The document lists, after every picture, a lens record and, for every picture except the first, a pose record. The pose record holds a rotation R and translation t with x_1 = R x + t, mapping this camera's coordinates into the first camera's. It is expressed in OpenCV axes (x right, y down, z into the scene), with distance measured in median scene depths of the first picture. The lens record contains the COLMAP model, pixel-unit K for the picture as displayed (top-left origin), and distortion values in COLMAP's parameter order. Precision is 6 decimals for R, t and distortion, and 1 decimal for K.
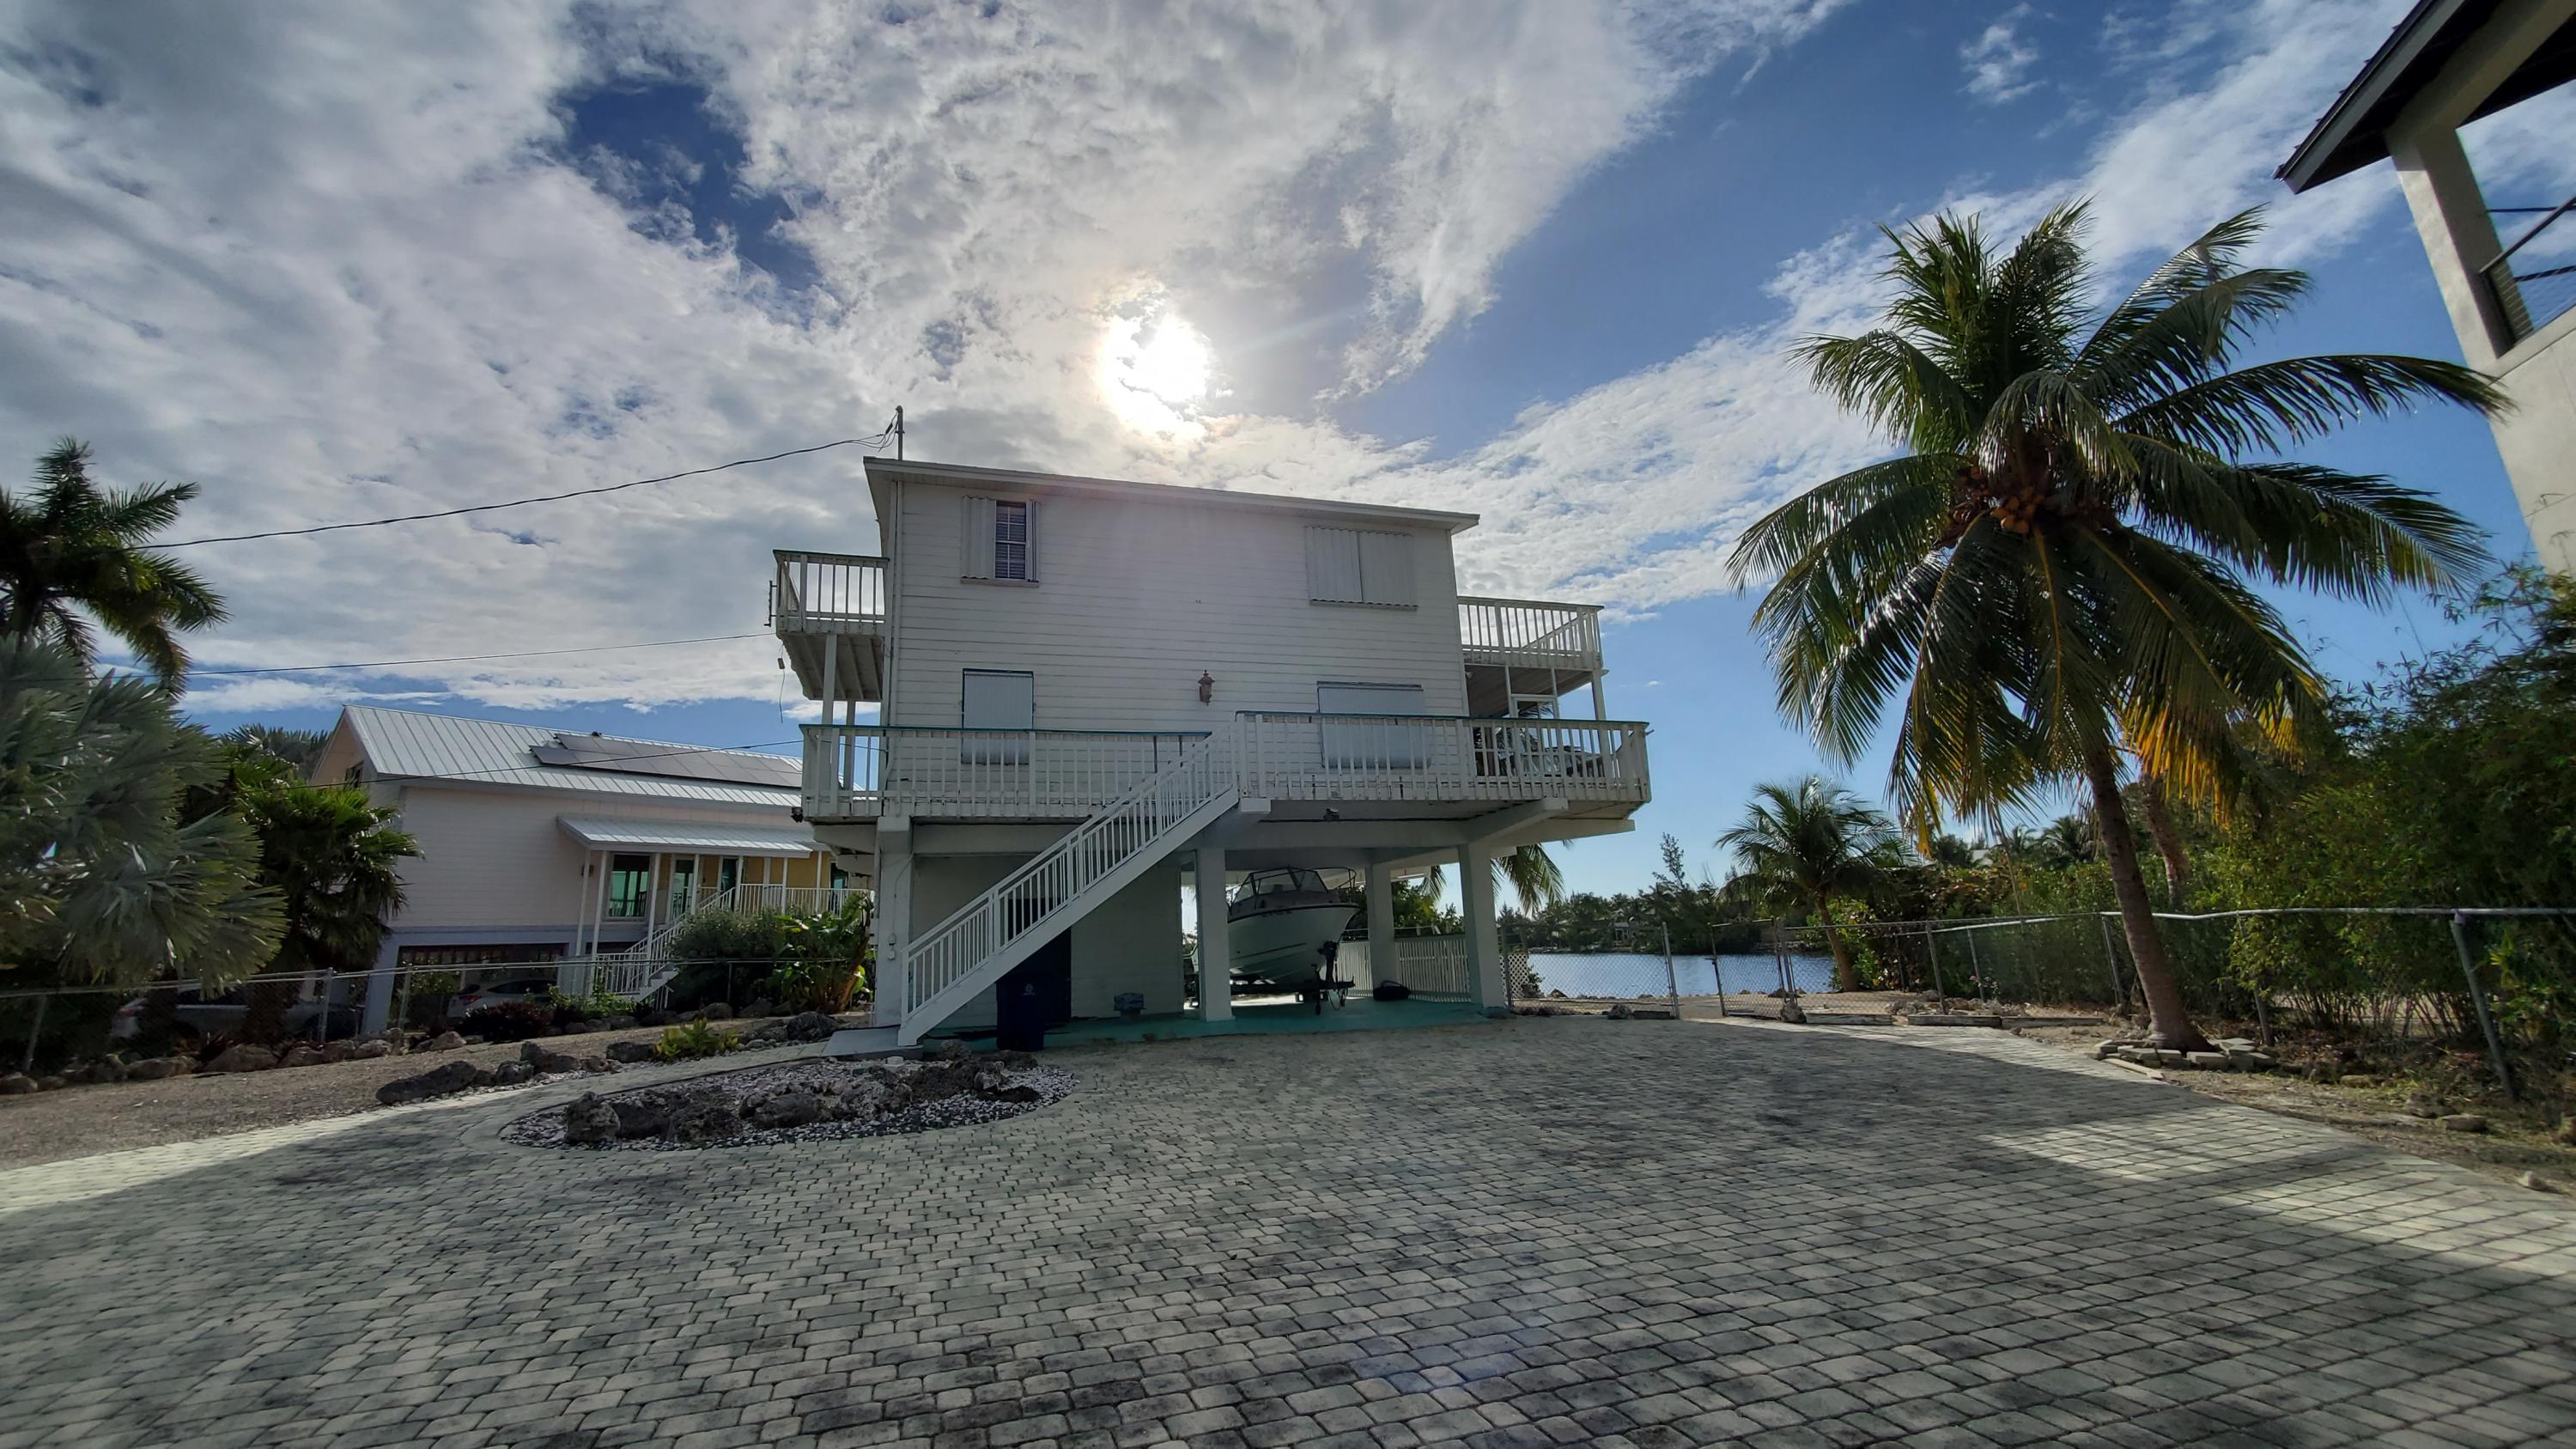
lens RADIAL K [[1017.1, 0, 1288.0], [0, 1017.1, 724.5], [0, 0, 1]] dist [0.029565, 0.000115]
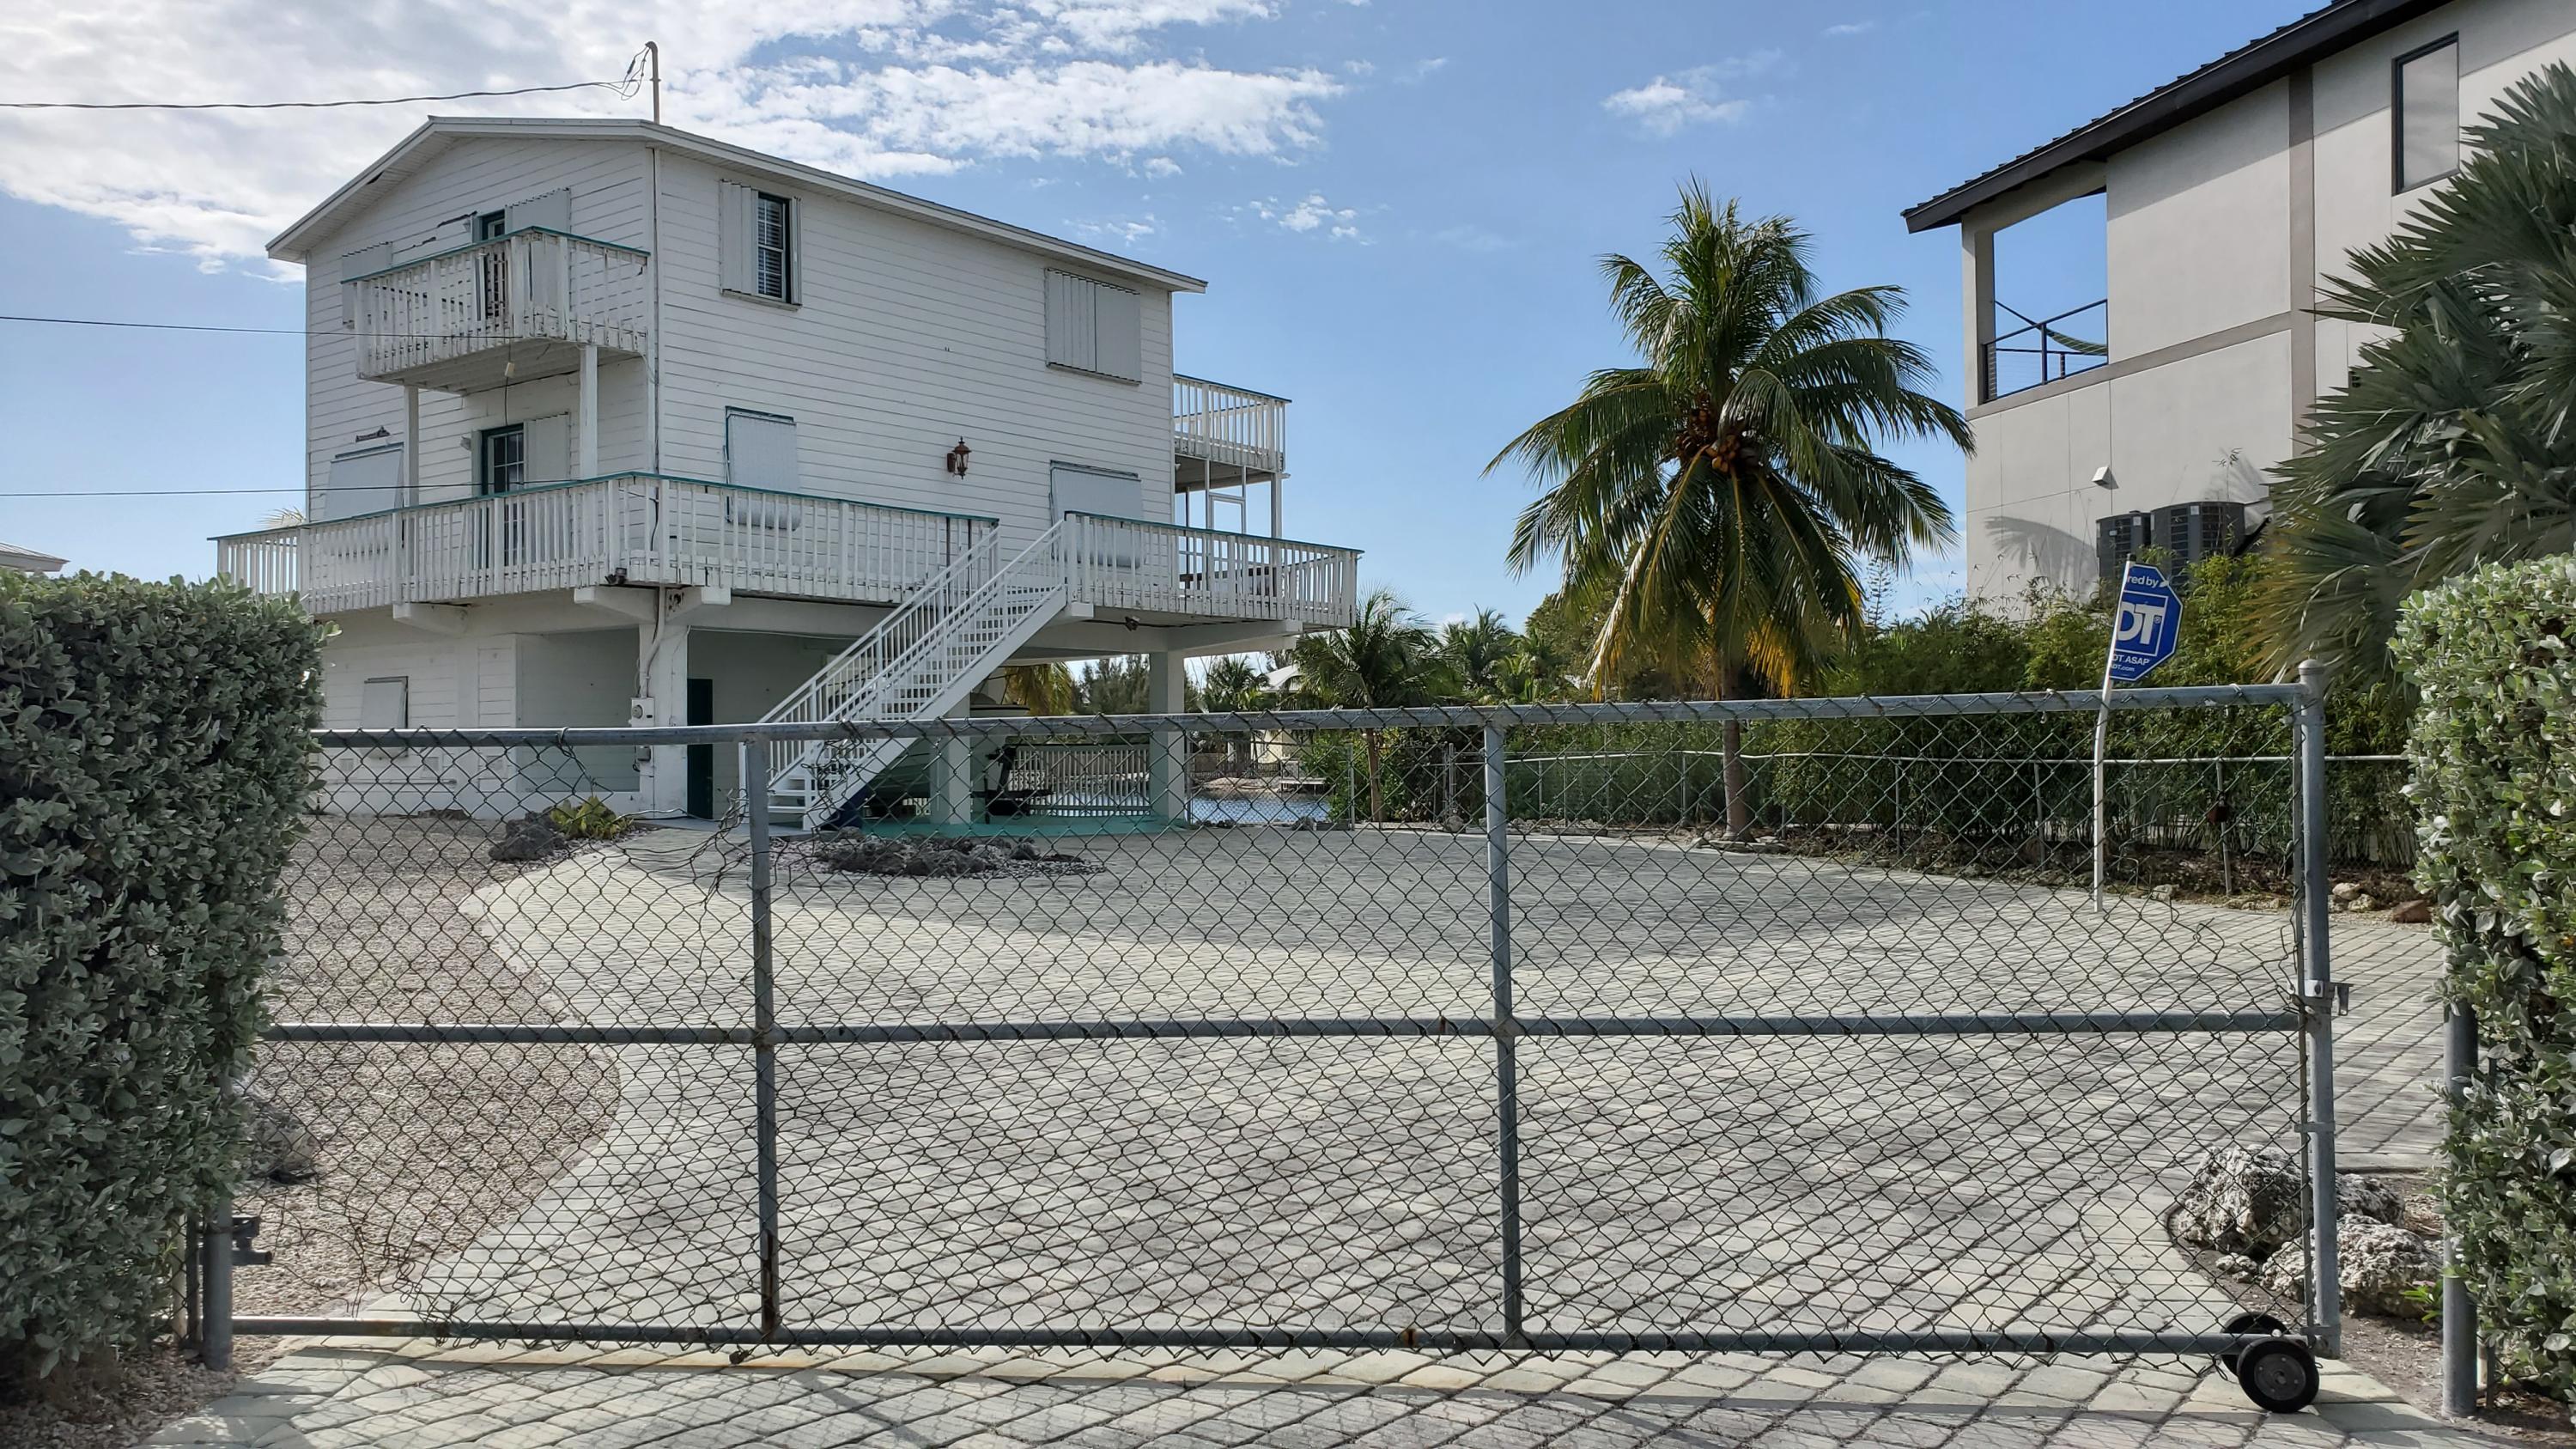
lens RADIAL K [[2013.8, 0, 1243.0], [0, 2013.8, 678.7], [0, 0, 1]] dist [0.254710, -0.001336]
pose [[0.842460, 0.065319, 0.534785, -0.595070], [-0.151688, 0.981225, 0.119112, -0.070517], [-0.516964, -0.181467, 0.836551, -0.462361]]
